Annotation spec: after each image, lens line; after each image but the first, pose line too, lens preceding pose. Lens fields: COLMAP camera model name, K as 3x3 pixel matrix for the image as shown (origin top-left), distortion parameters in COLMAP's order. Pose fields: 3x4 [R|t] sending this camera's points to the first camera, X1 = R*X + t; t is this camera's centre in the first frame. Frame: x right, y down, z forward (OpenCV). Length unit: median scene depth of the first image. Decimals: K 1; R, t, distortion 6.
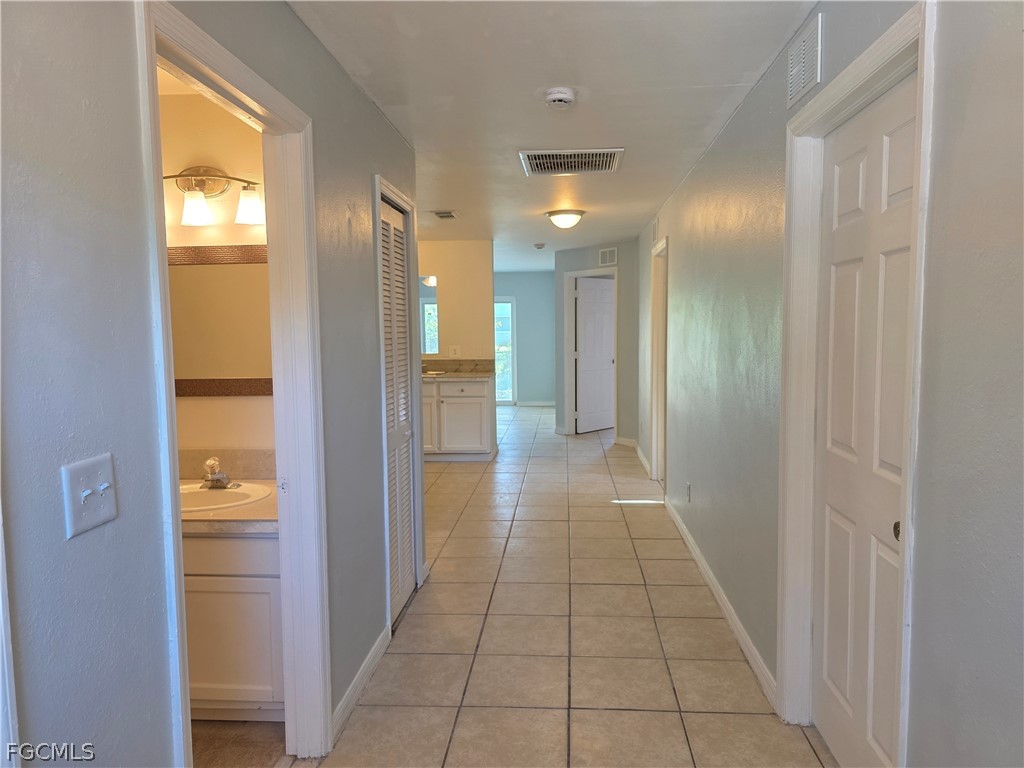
lens RADIAL K [[696.8, 0, 532.7], [0, 696.8, 385.4], [0, 0, 1]] dist [0.052359, -0.044599]
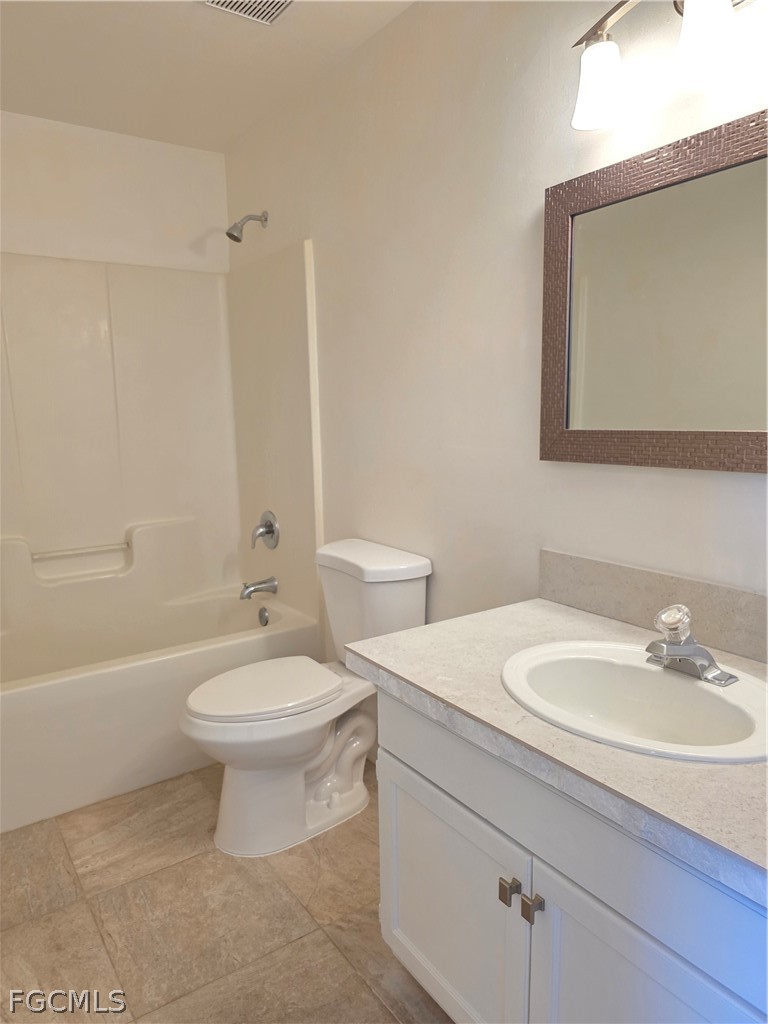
lens RADIAL K [[696.8, 0, 385.2], [0, 696.8, 507.8], [0, 0, 1]] dist [0.052359, -0.044599]
pose [[0.617665, 0.120997, -0.777078, -0.221875], [-0.063759, 0.992545, 0.103867, 0.005793], [0.783852, -0.014610, 0.620775, 0.556695]]
